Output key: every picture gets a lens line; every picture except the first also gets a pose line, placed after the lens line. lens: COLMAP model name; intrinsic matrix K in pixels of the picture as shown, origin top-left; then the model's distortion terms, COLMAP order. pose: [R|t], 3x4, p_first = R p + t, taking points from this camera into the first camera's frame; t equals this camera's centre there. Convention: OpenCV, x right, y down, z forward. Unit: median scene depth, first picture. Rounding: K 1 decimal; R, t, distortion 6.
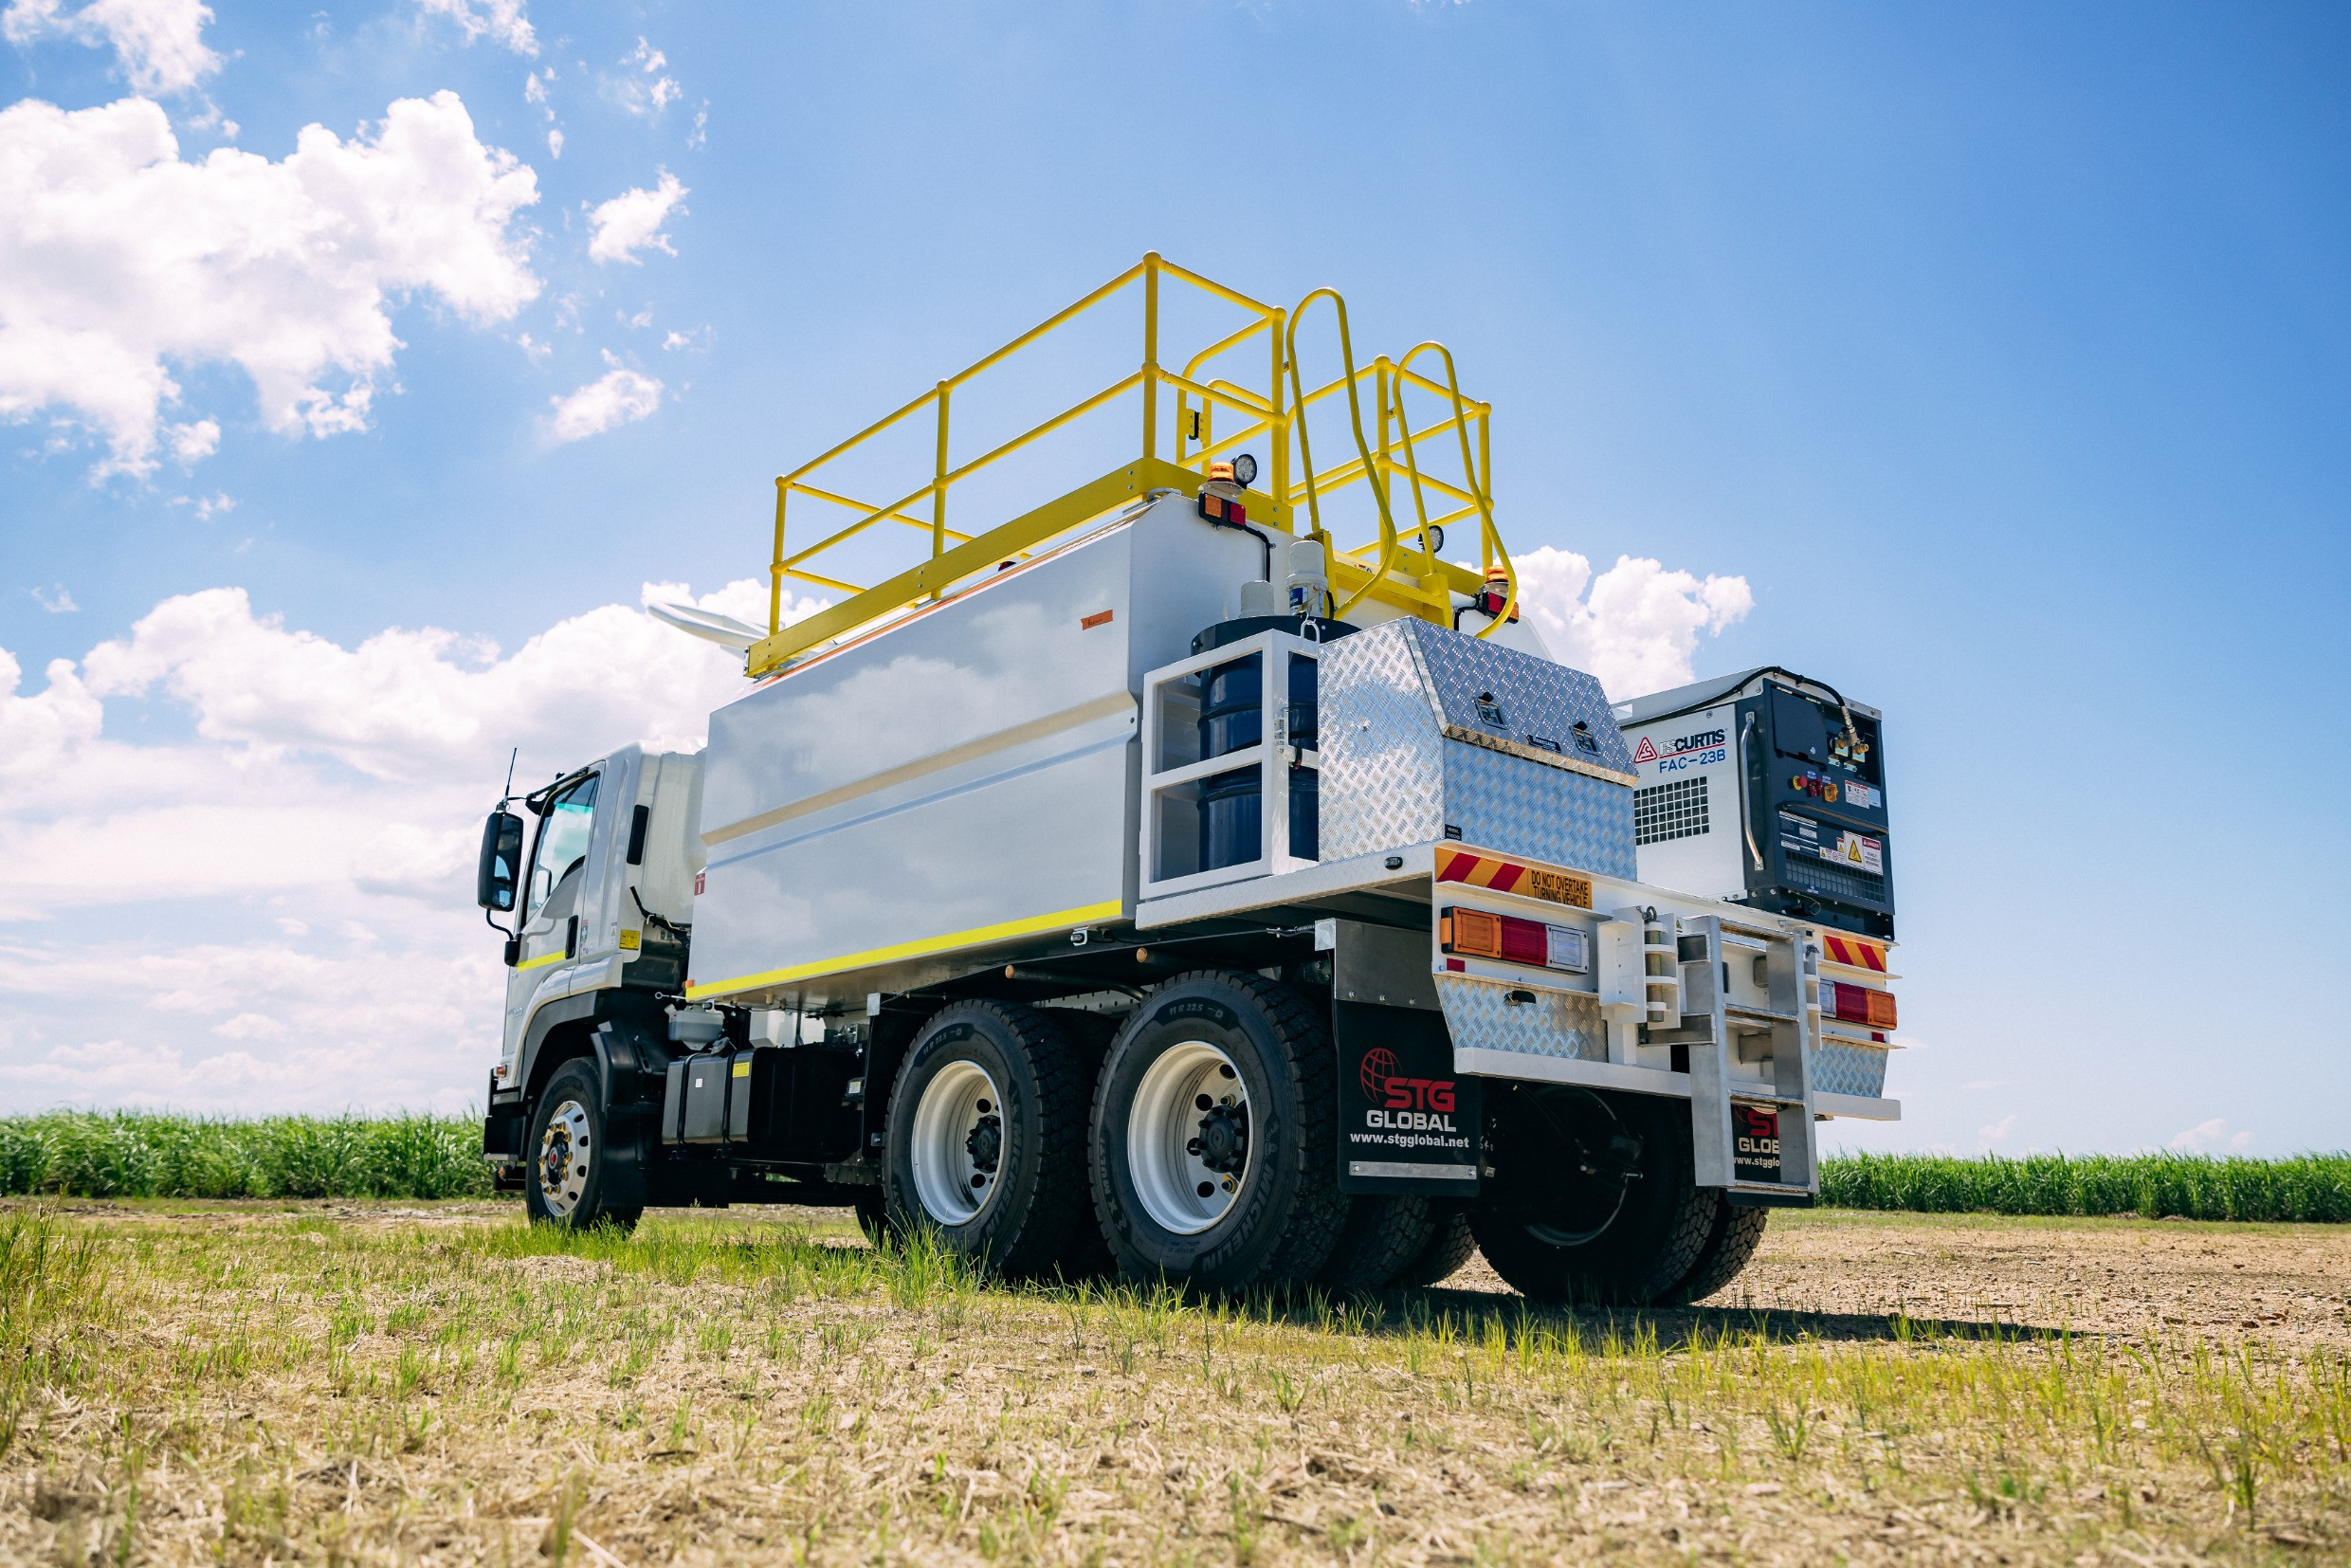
lens RADIAL K [[1935.5, 0, 1208.1], [0, 1935.5, 794.0], [0, 0, 1]] dist [0.008922, -0.000515]
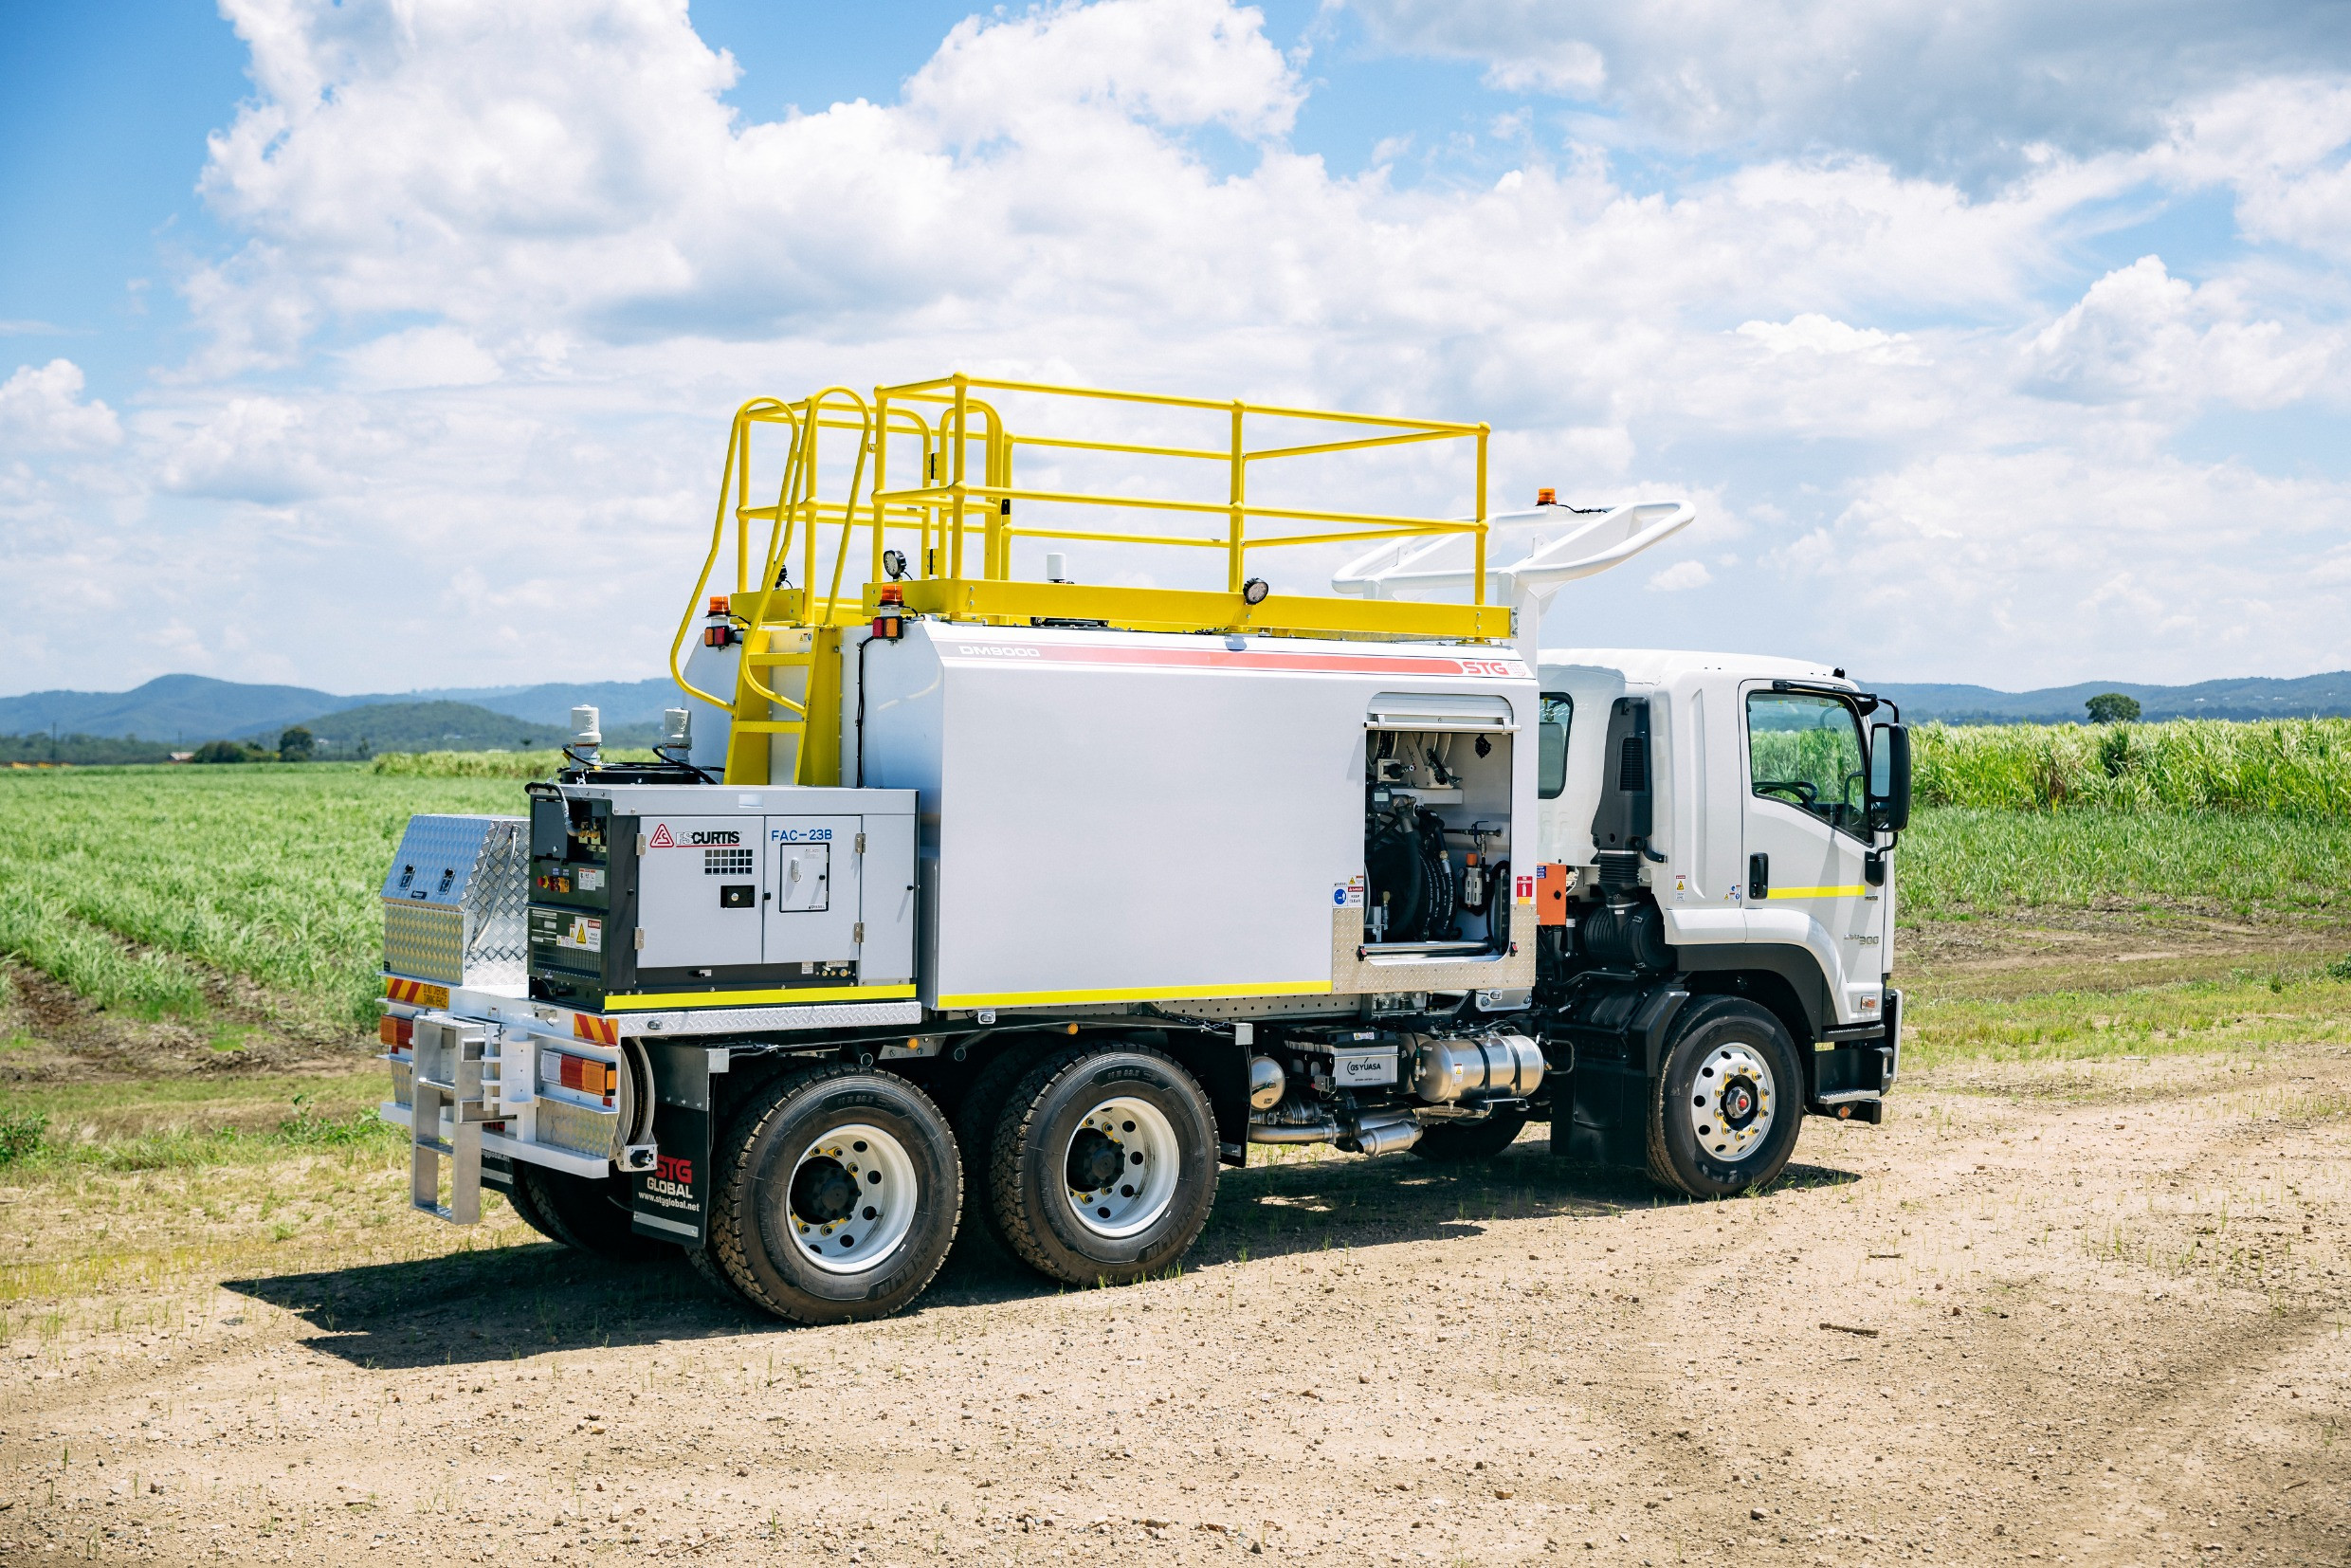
lens RADIAL K [[3152.5, 0, 1272.8], [0, 3152.5, 721.2], [0, 0, 1]] dist [-0.002478, 0.023790]
pose [[-0.075622, -0.018978, -0.996956, 2.122570], [0.227253, 0.973179, -0.035763, 0.066042], [0.970895, -0.229266, -0.069281, 1.558372]]
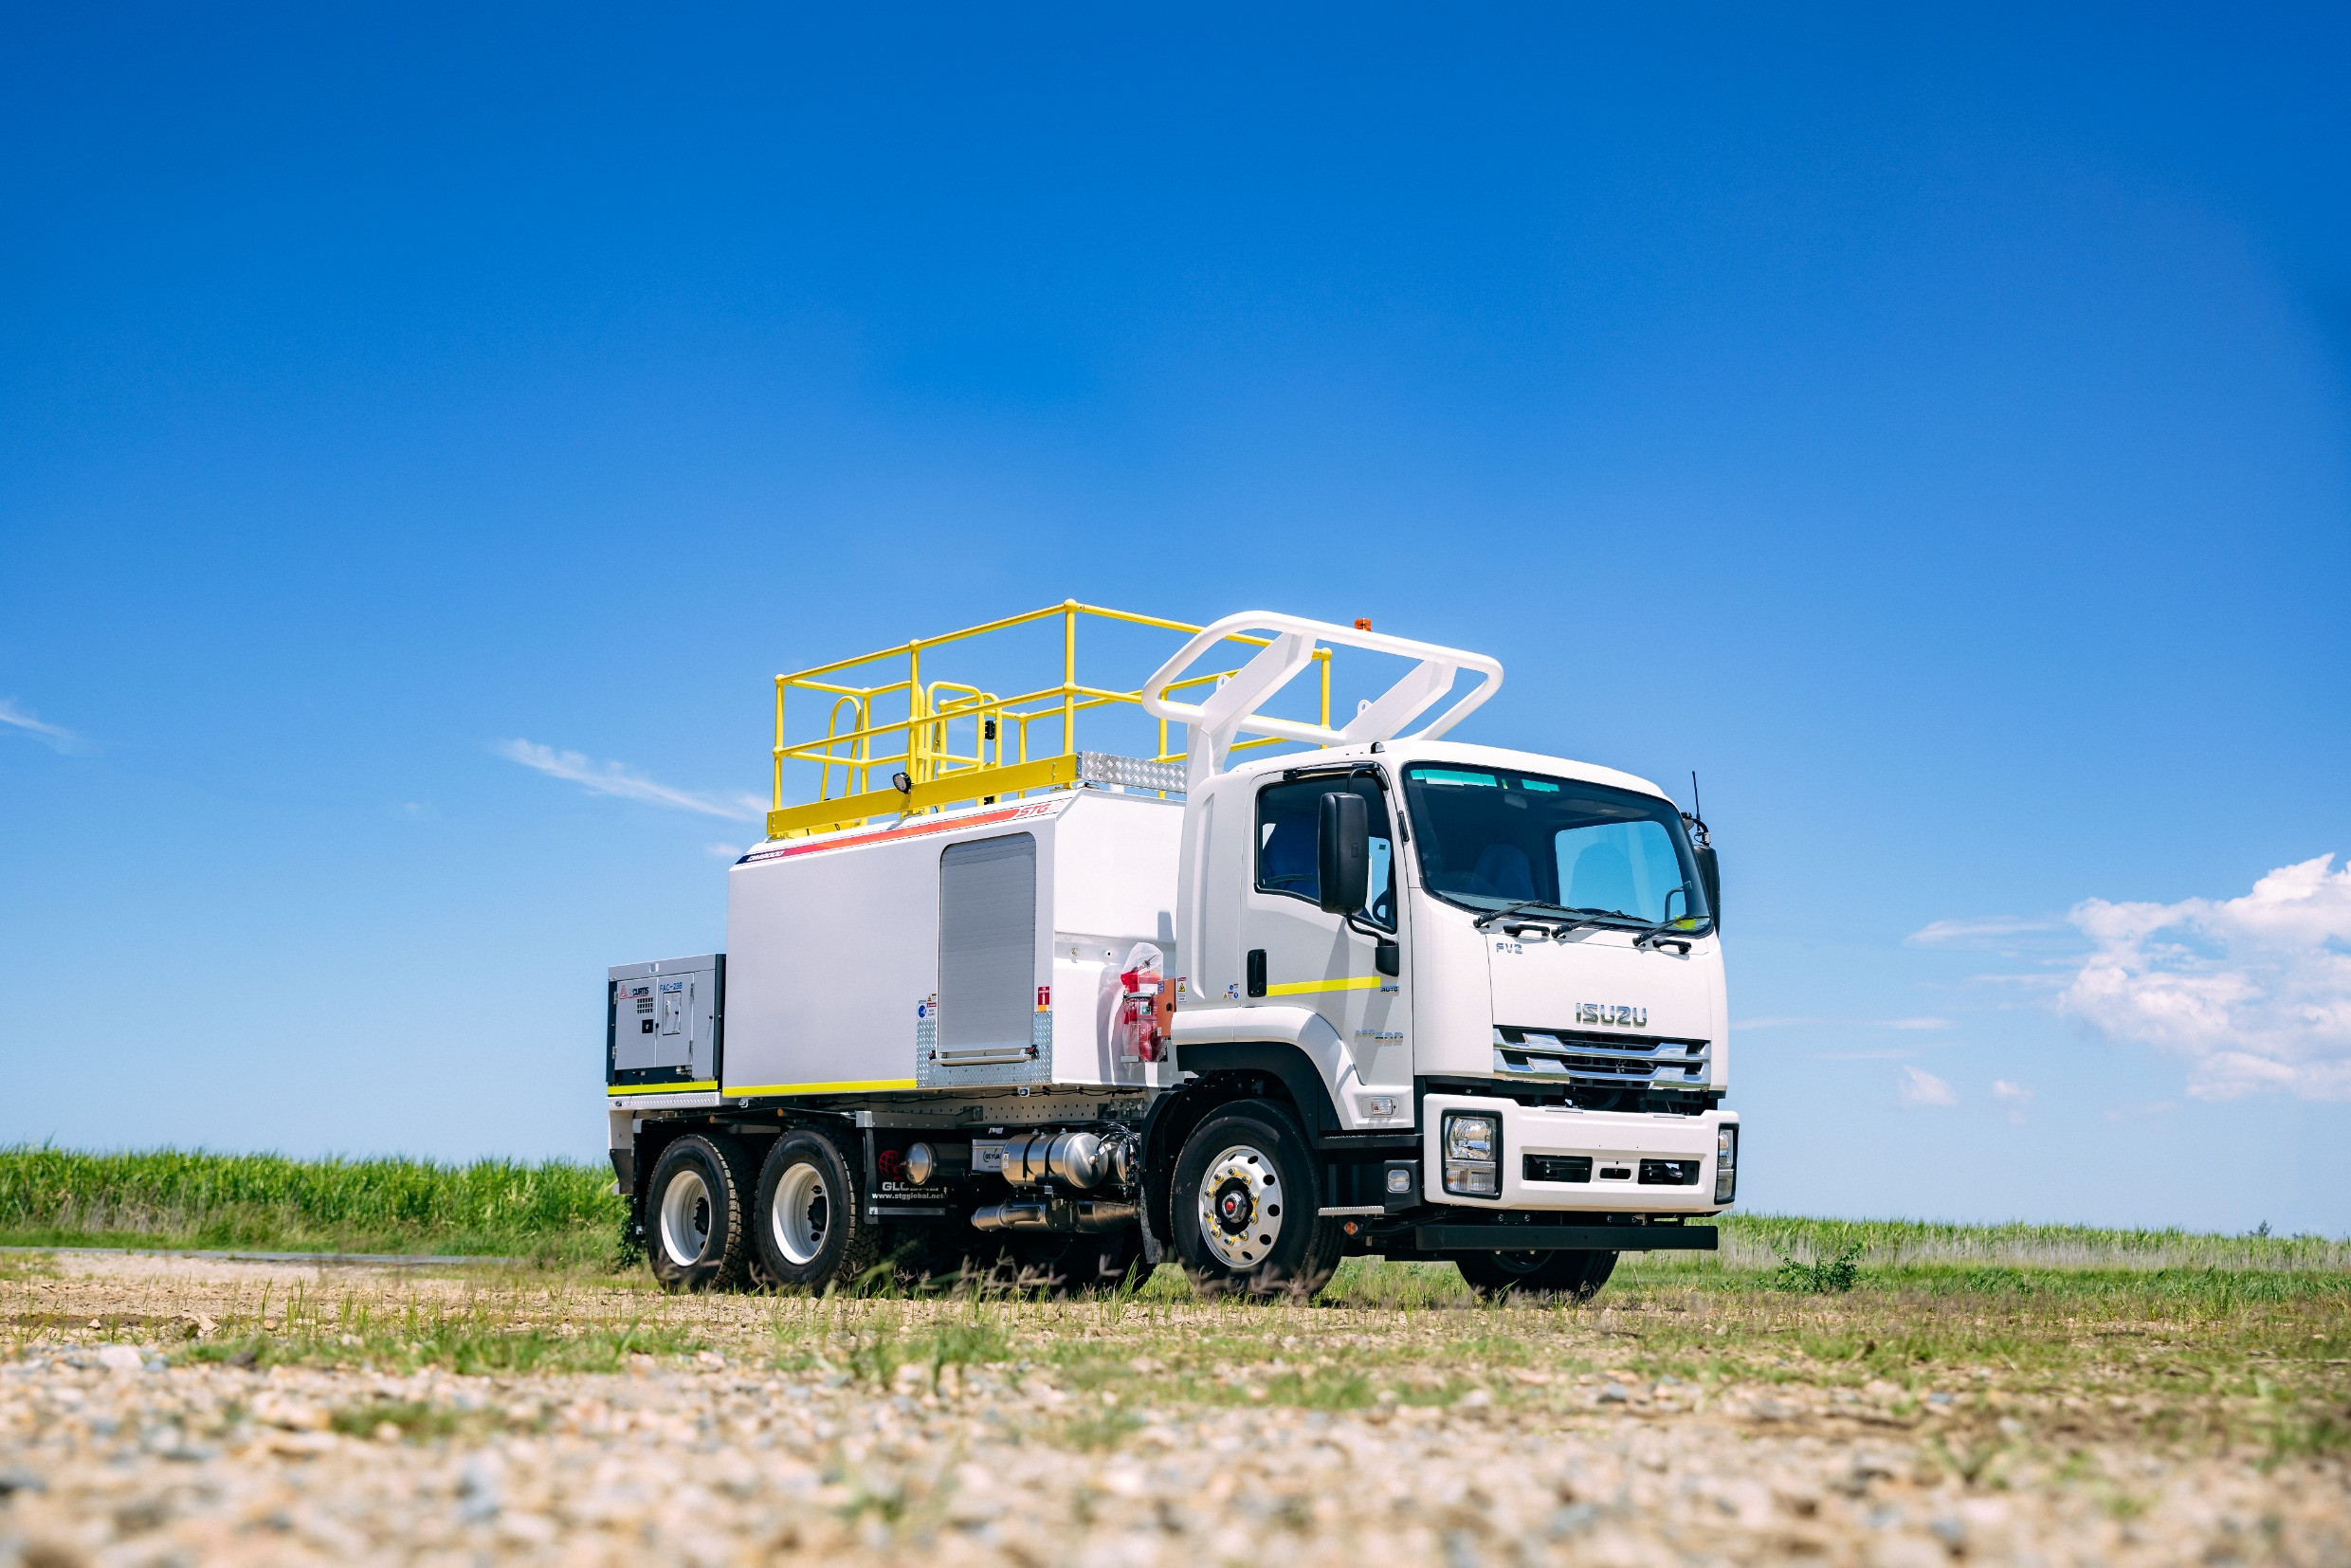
lens RADIAL K [[2794.1, 0, 1040.2], [0, 2794.1, 814.9], [0, 0, 1]] dist [-0.006414, -0.008775]
pose [[-0.998576, -0.013836, 0.051522, -0.195167], [-0.032266, 0.925750, -0.376758, 0.838098], [-0.042484, -0.377883, -0.924878, 3.642895]]
